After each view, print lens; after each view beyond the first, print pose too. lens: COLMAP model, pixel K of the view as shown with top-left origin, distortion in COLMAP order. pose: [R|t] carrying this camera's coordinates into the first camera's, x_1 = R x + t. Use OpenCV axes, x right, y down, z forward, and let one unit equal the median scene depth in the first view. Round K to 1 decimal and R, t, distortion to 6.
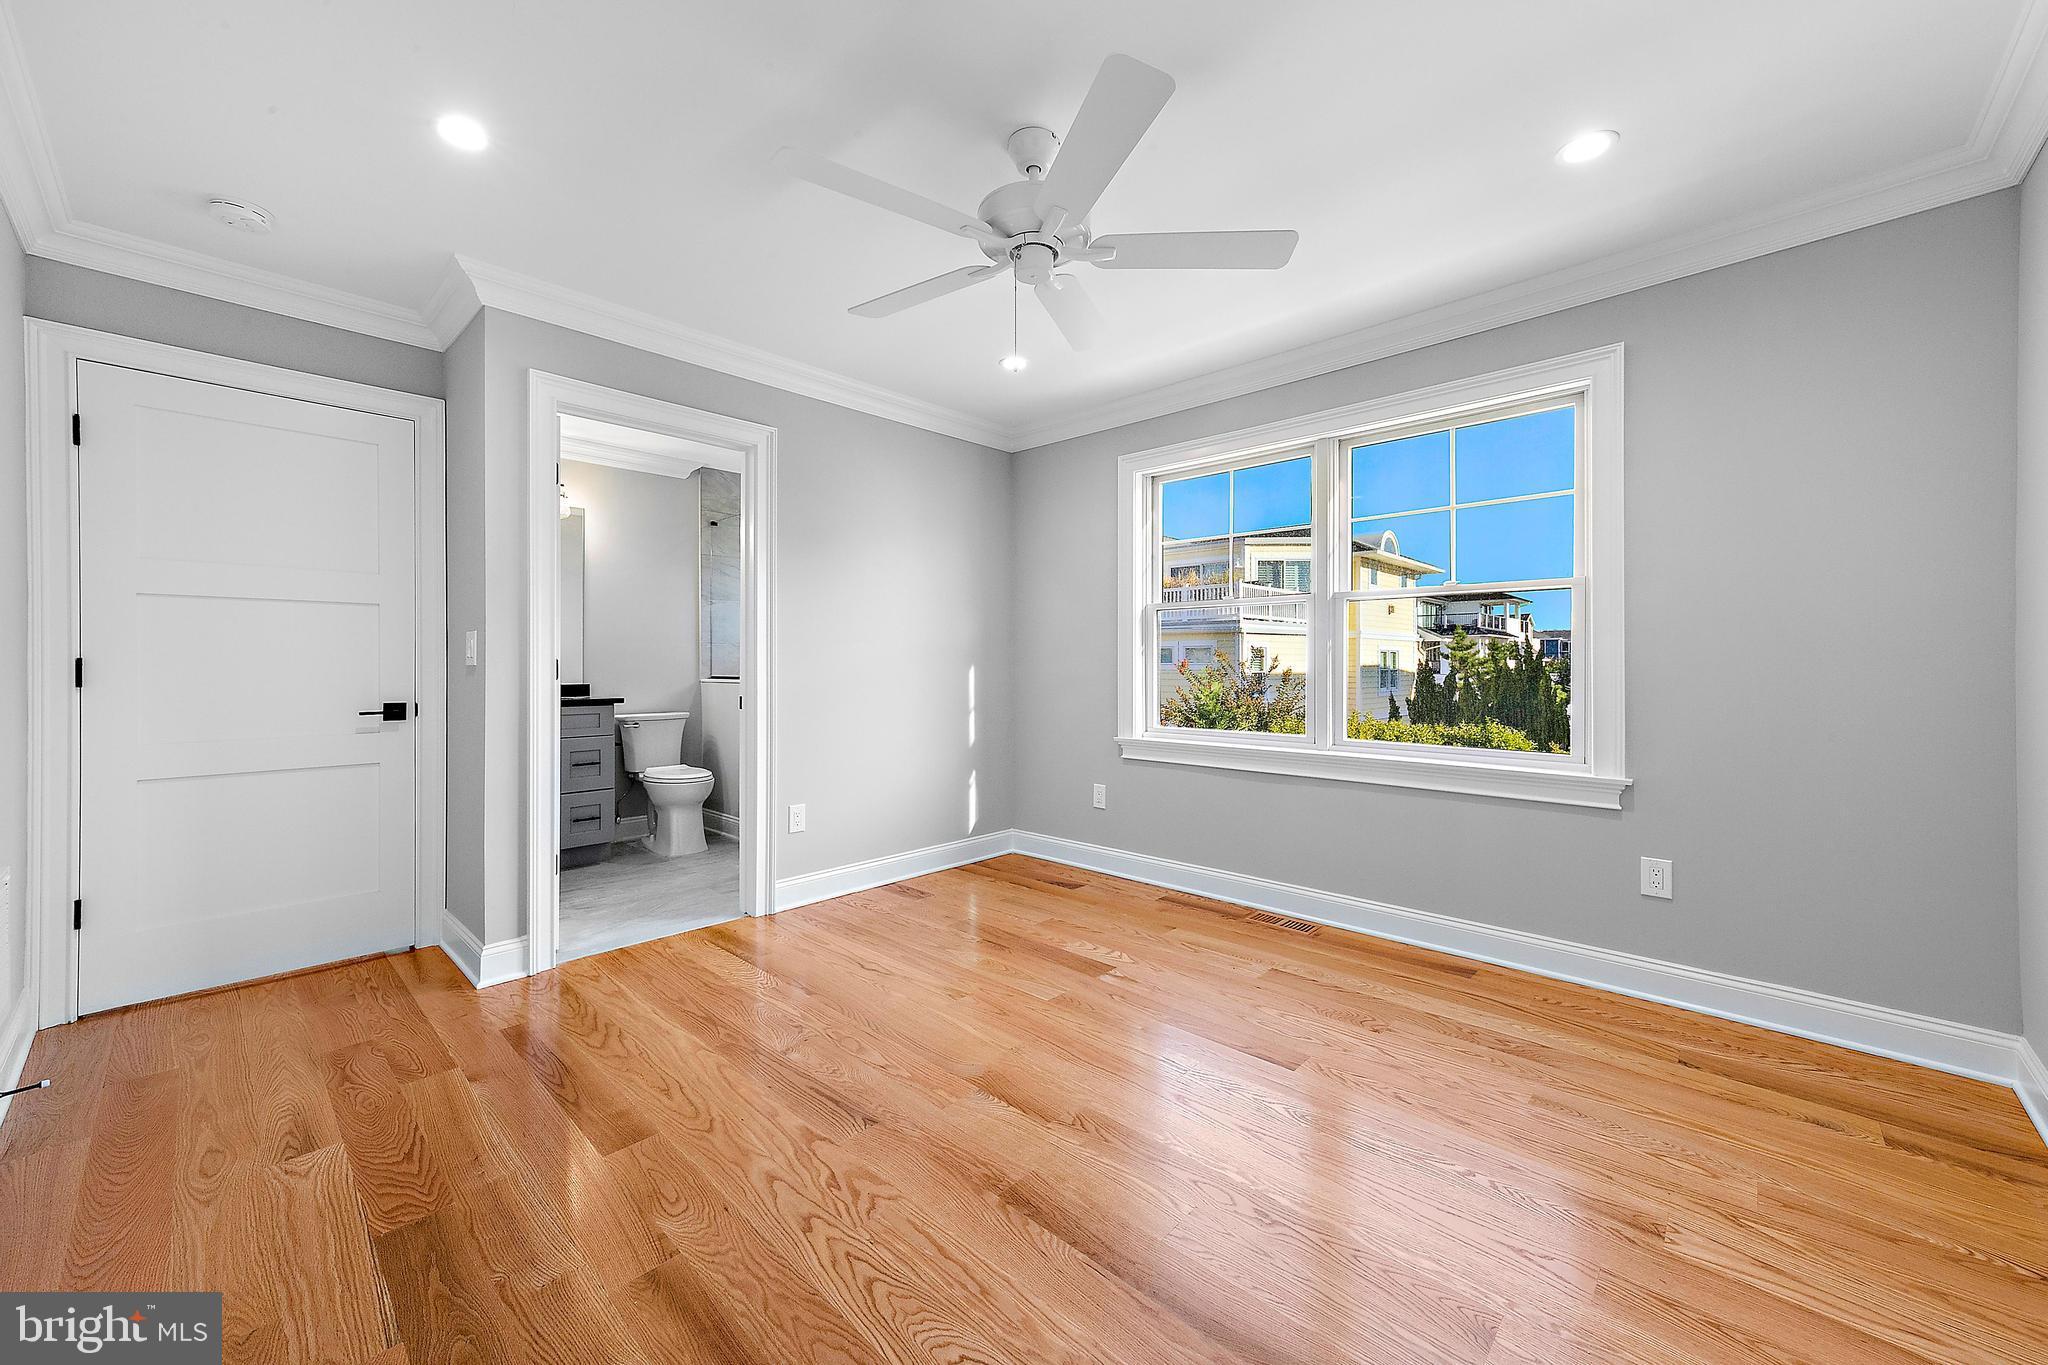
lens RADIAL K [[786.5, 0, 1024.2], [0, 786.5, 659.6], [0, 0, 1]] dist [0.011376, -0.000059]
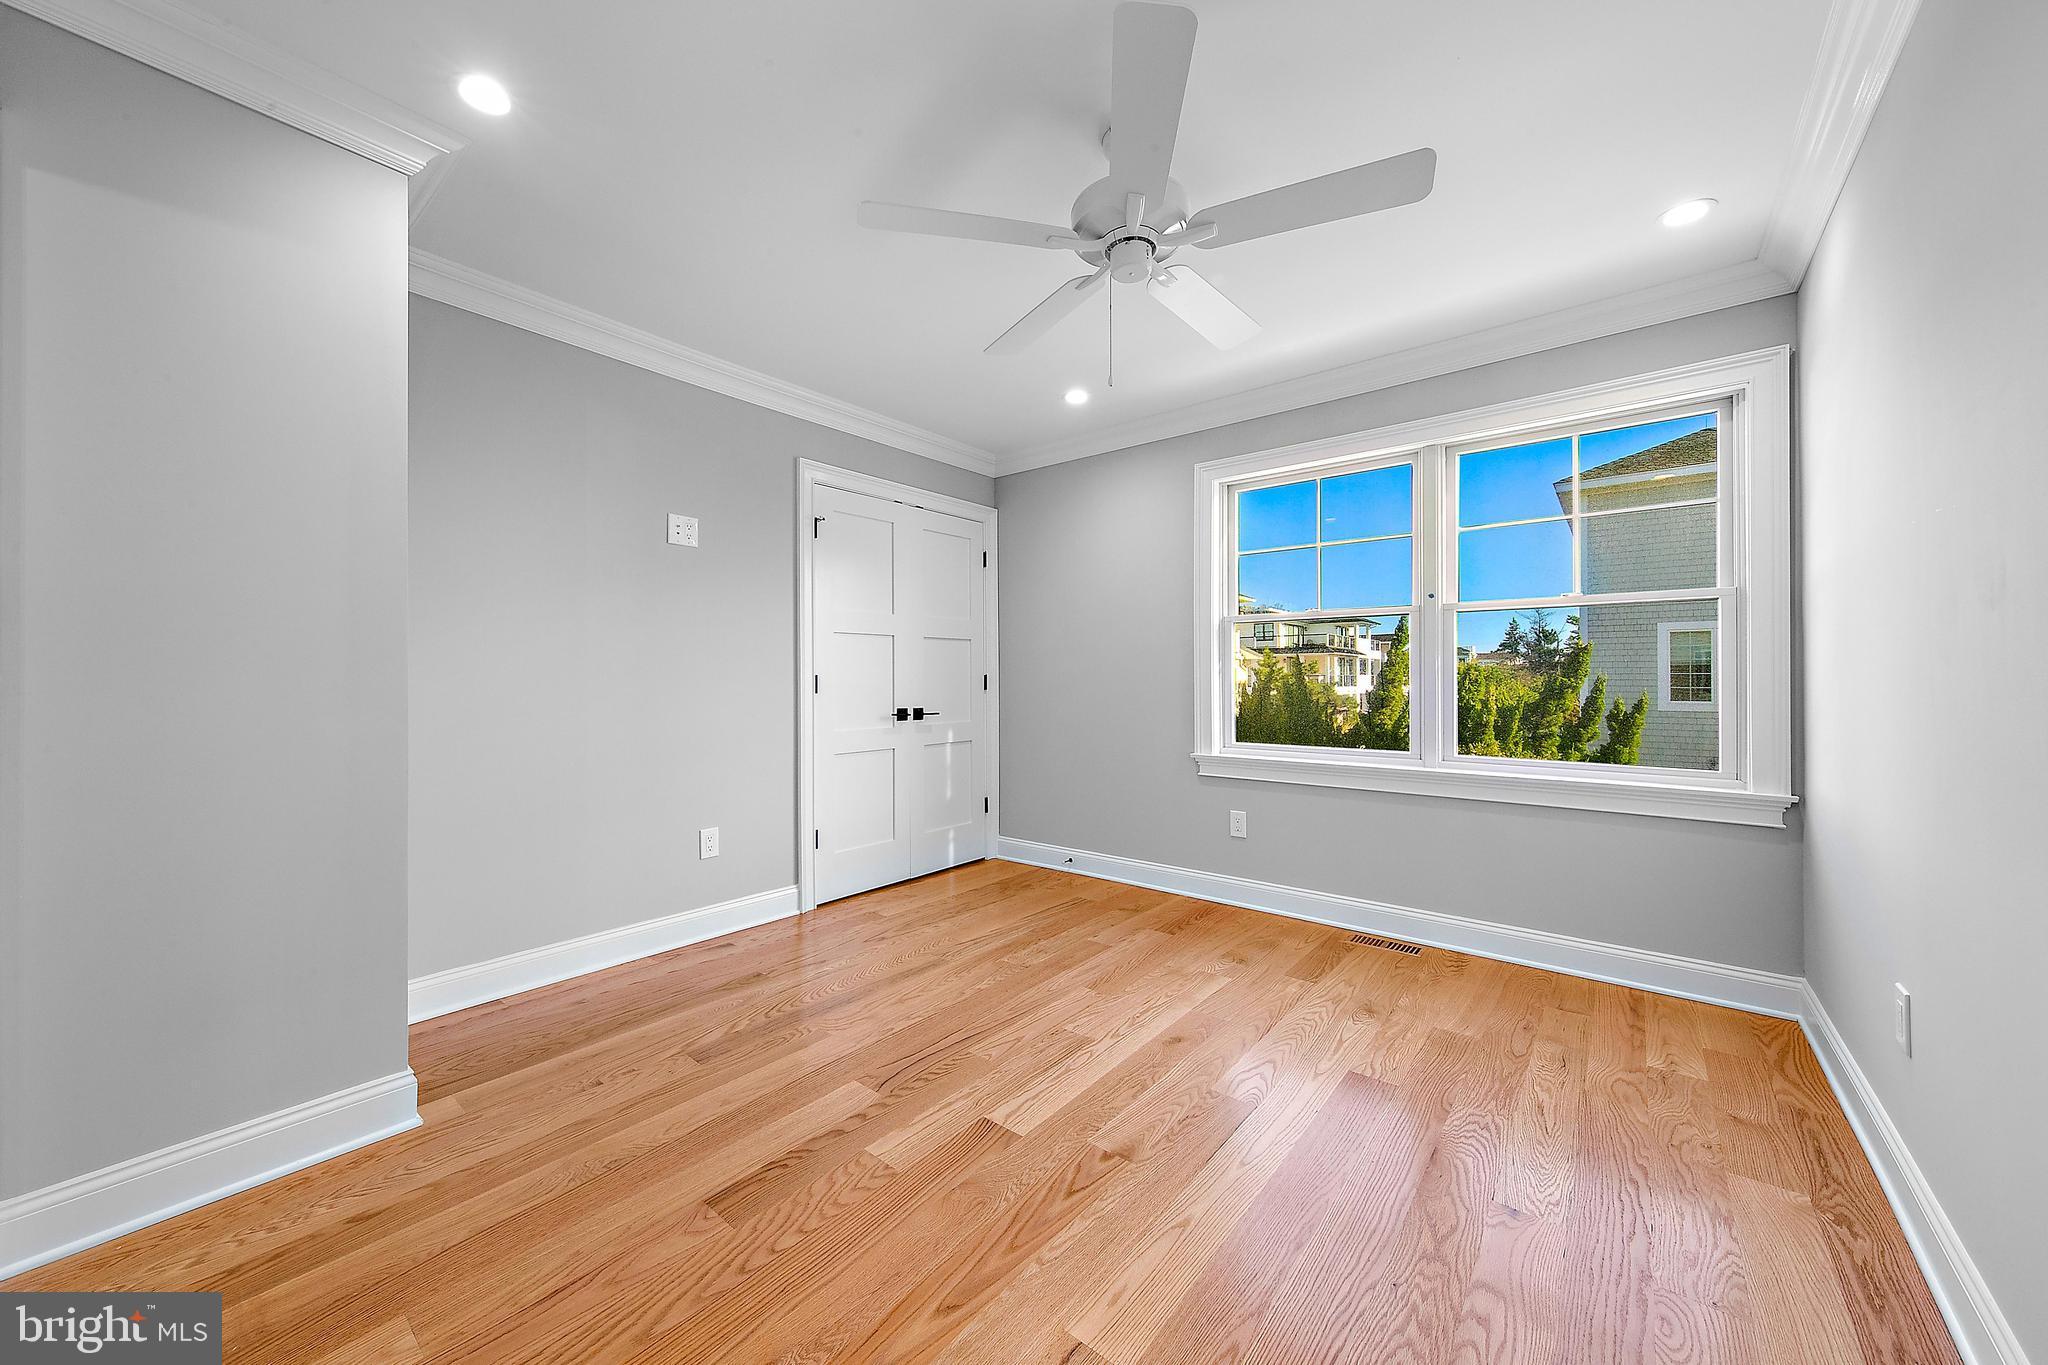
lens RADIAL K [[708.7, 0, 1036.9], [0, 708.7, 681.0], [0, 0, 1]] dist [-0.012221, 0.000109]
pose [[0.997070, -0.000132, 0.076498, -0.142589], [-0.000757, 0.999932, 0.011601, -0.000194], [-0.076494, -0.011625, 0.997002, 0.144401]]
